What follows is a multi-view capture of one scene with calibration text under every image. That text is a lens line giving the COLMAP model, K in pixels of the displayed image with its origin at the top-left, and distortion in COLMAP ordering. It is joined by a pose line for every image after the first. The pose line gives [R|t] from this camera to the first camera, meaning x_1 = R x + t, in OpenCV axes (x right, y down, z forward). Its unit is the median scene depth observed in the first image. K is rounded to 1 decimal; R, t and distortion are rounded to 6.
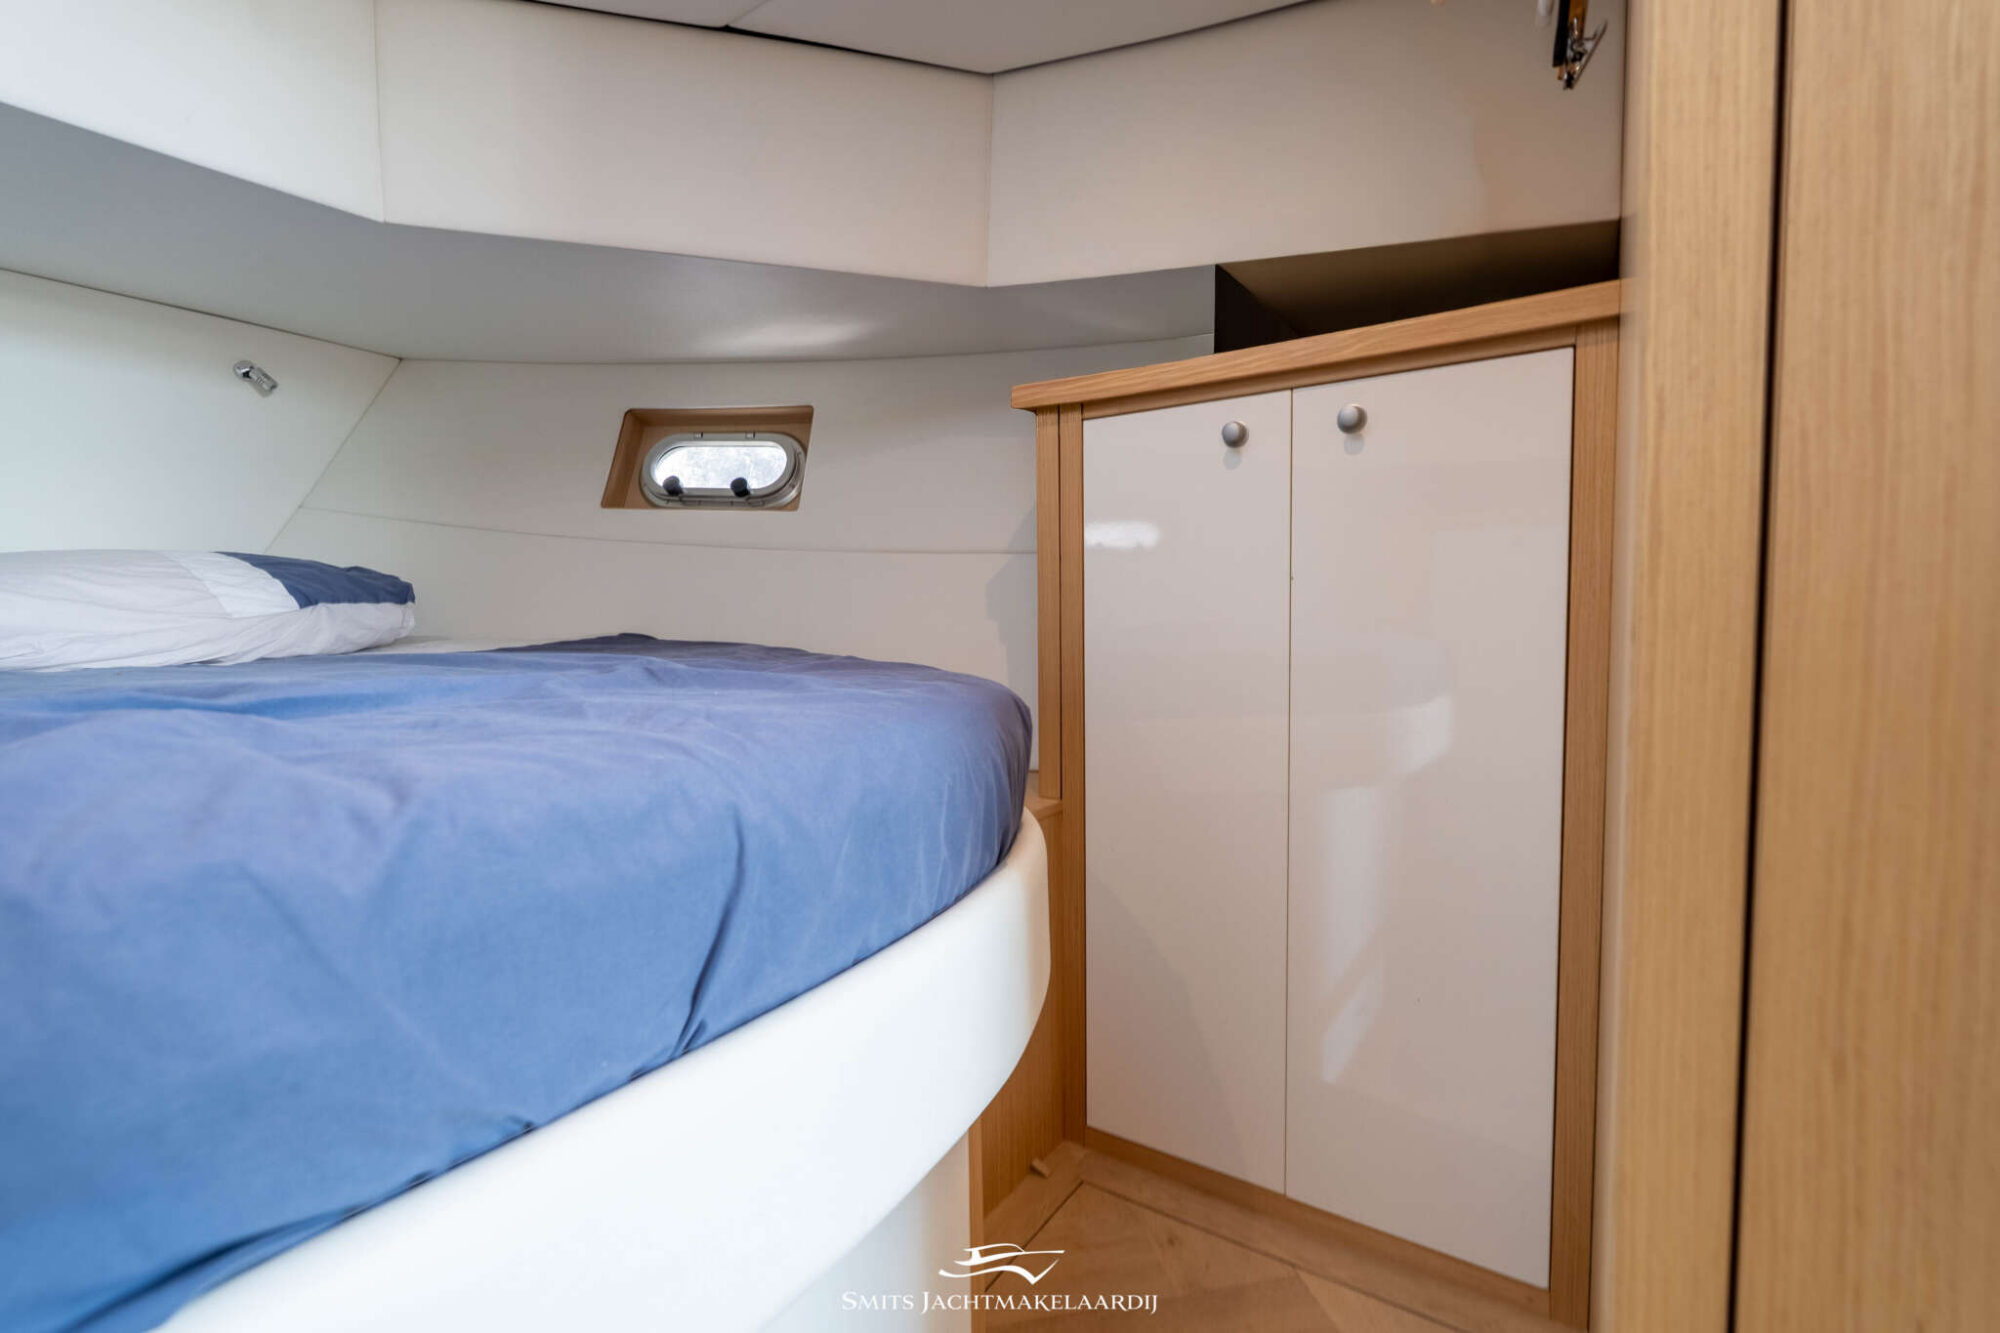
lens RADIAL K [[888.0, 0, 1018.5], [0, 888.0, 667.6], [0, 0, 1]] dist [-0.003374, 0.000423]
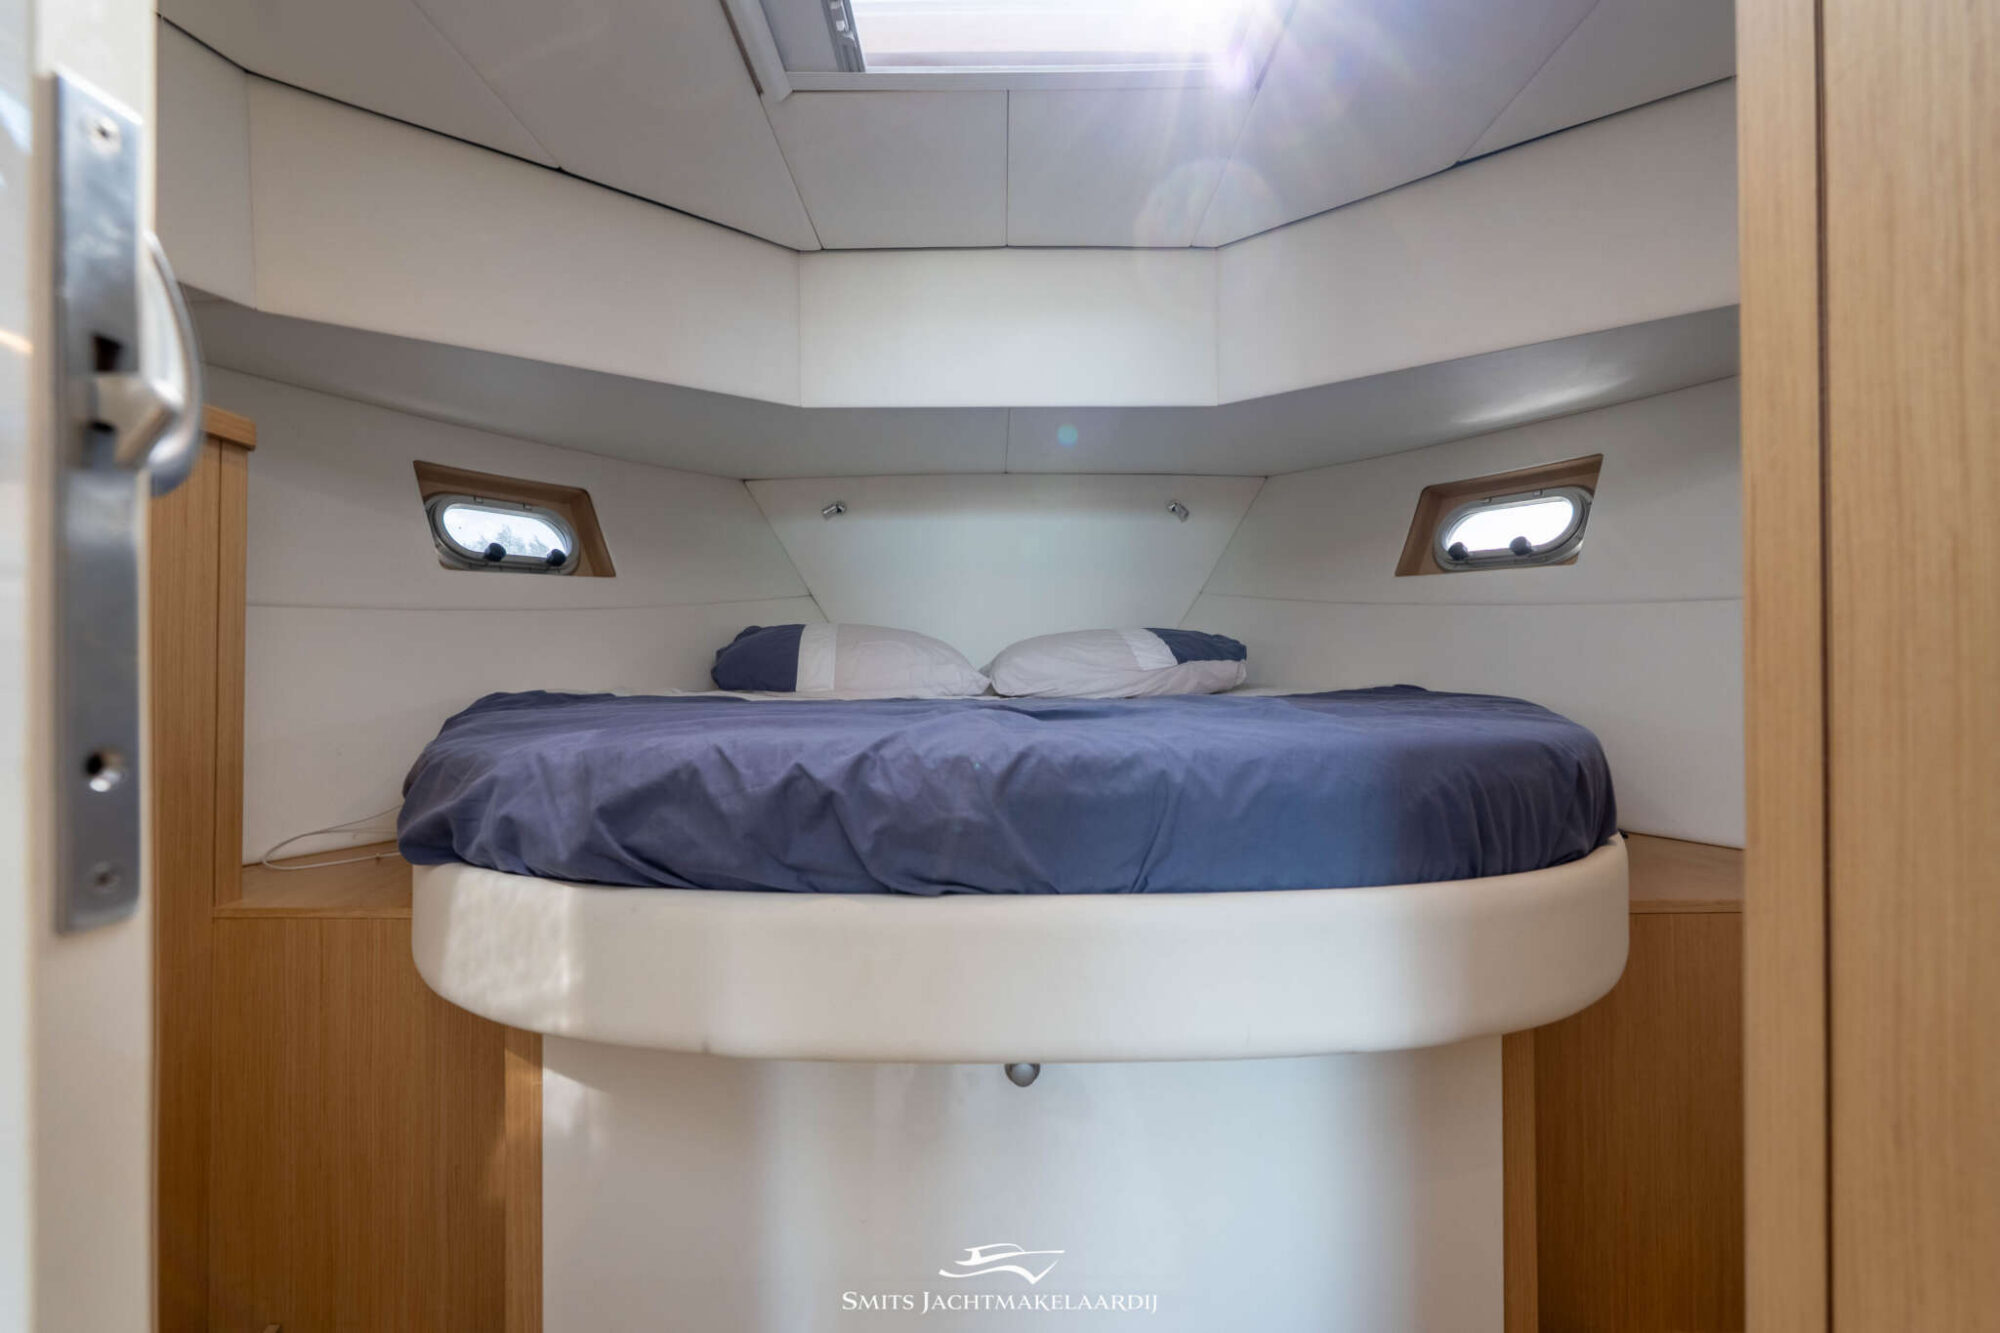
lens RADIAL K [[888.0, 0, 1002.5], [0, 888.0, 671.9], [0, 0, 1]] dist [-0.003374, 0.000423]
pose [[0.564121, 0.005250, -0.825675, 0.262431], [-0.049296, 0.998410, -0.027332, 0.002266], [0.824219, 0.056122, 0.563483, -0.094741]]
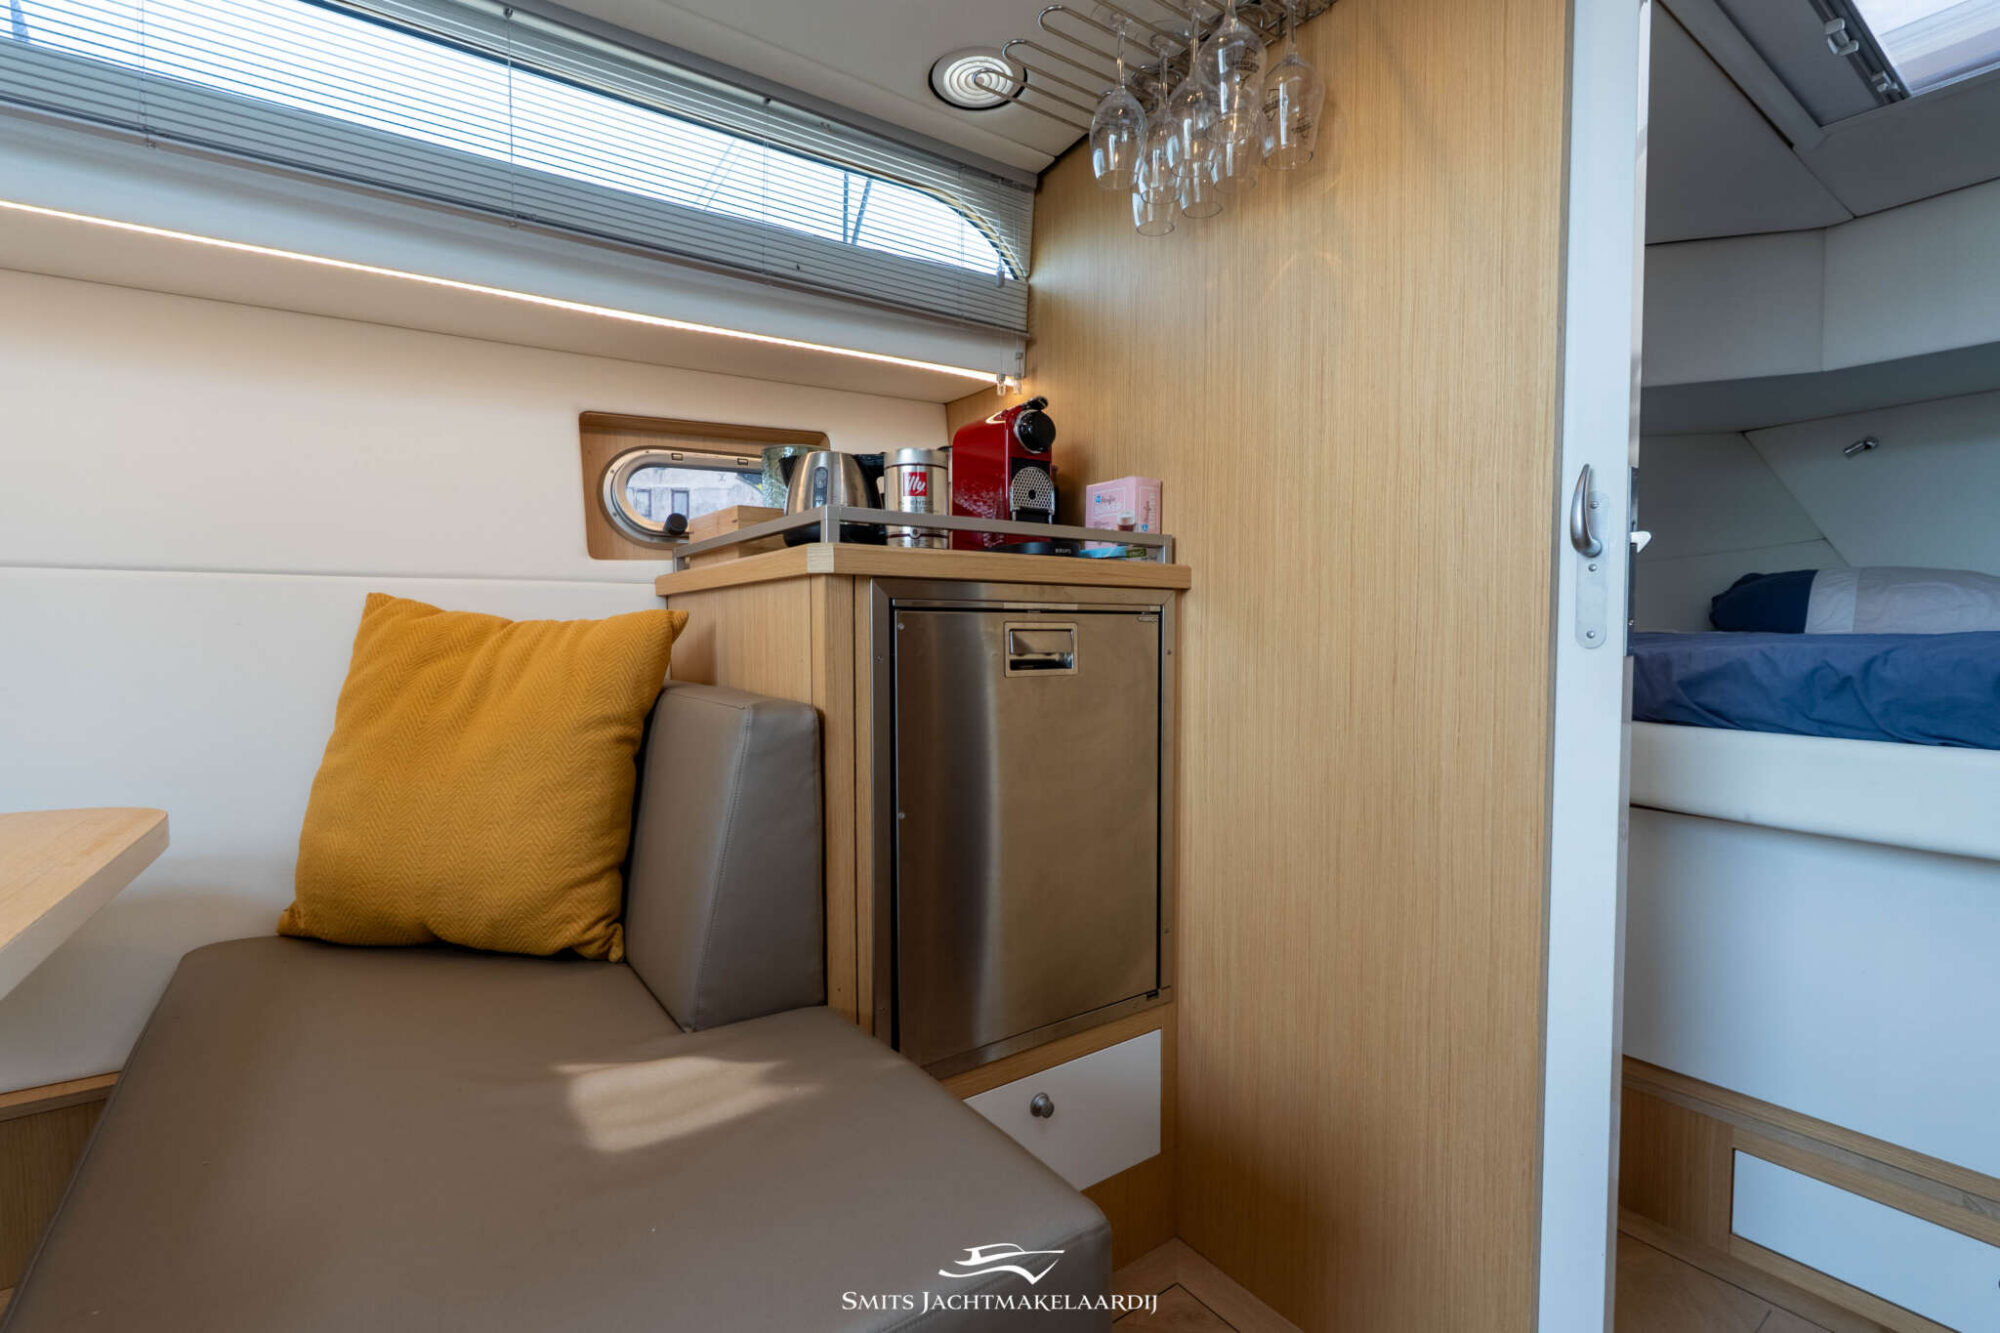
lens RADIAL K [[888.0, 0, 1009.5], [0, 888.0, 667.8], [0, 0, 1]] dist [-0.003374, 0.000423]
pose [[-0.341006, 0.049879, -0.938737, 0.802011], [-0.049579, 0.996247, 0.070945, 0.030380], [0.938753, 0.070734, -0.337253, -0.330244]]
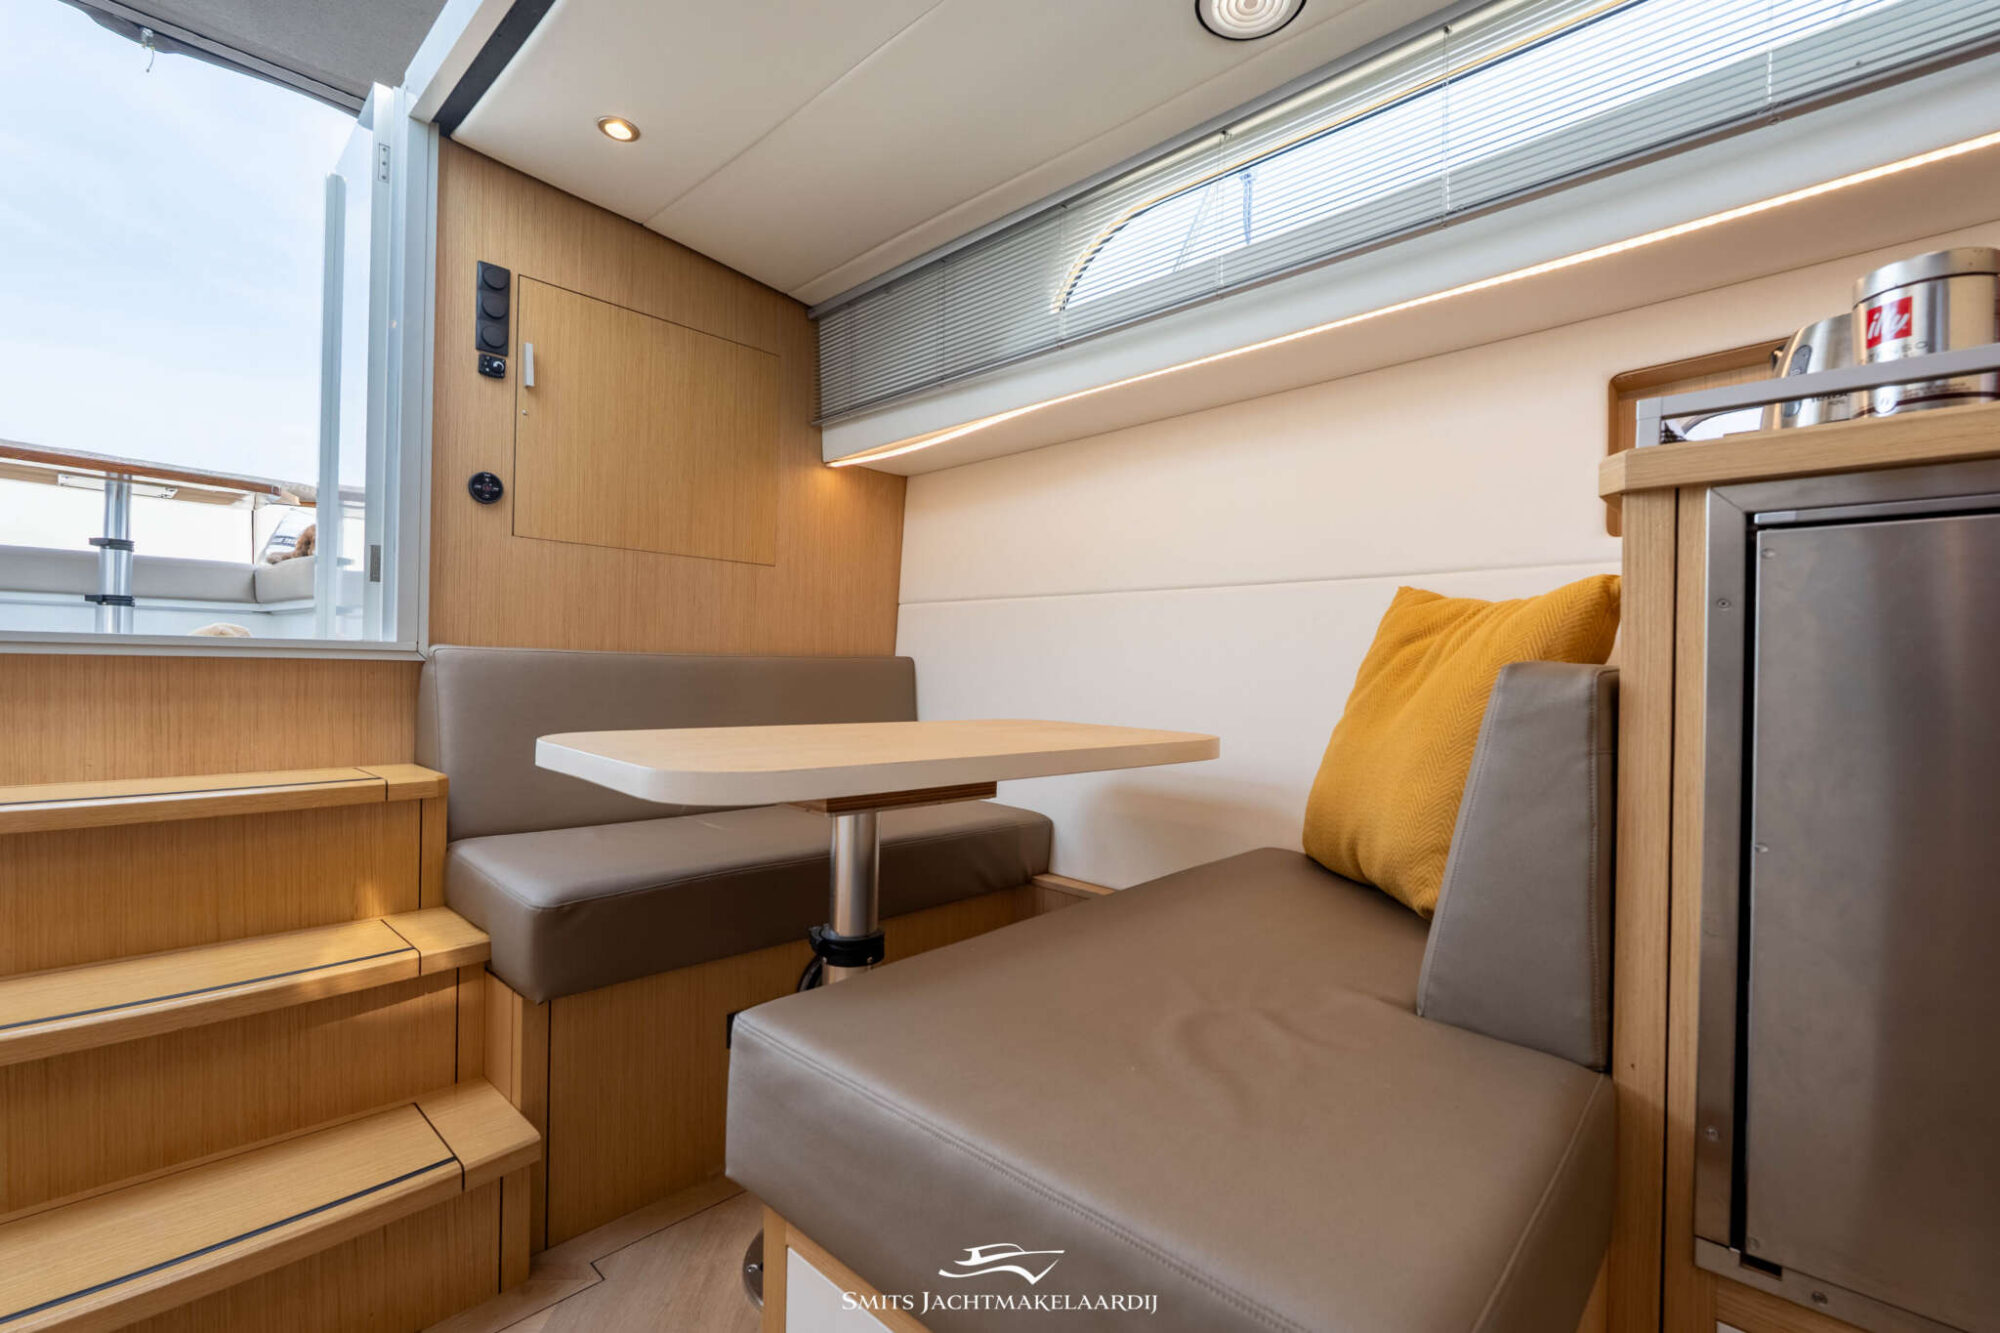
lens RADIAL K [[888.0, 0, 996.5], [0, 888.0, 670.1], [0, 0, 1]] dist [-0.003374, 0.000423]
pose [[-0.985823, -0.007829, 0.167607, 0.458838], [0.001112, 0.998584, 0.053181, 0.091195], [-0.167786, 0.052613, -0.984418, -0.121759]]
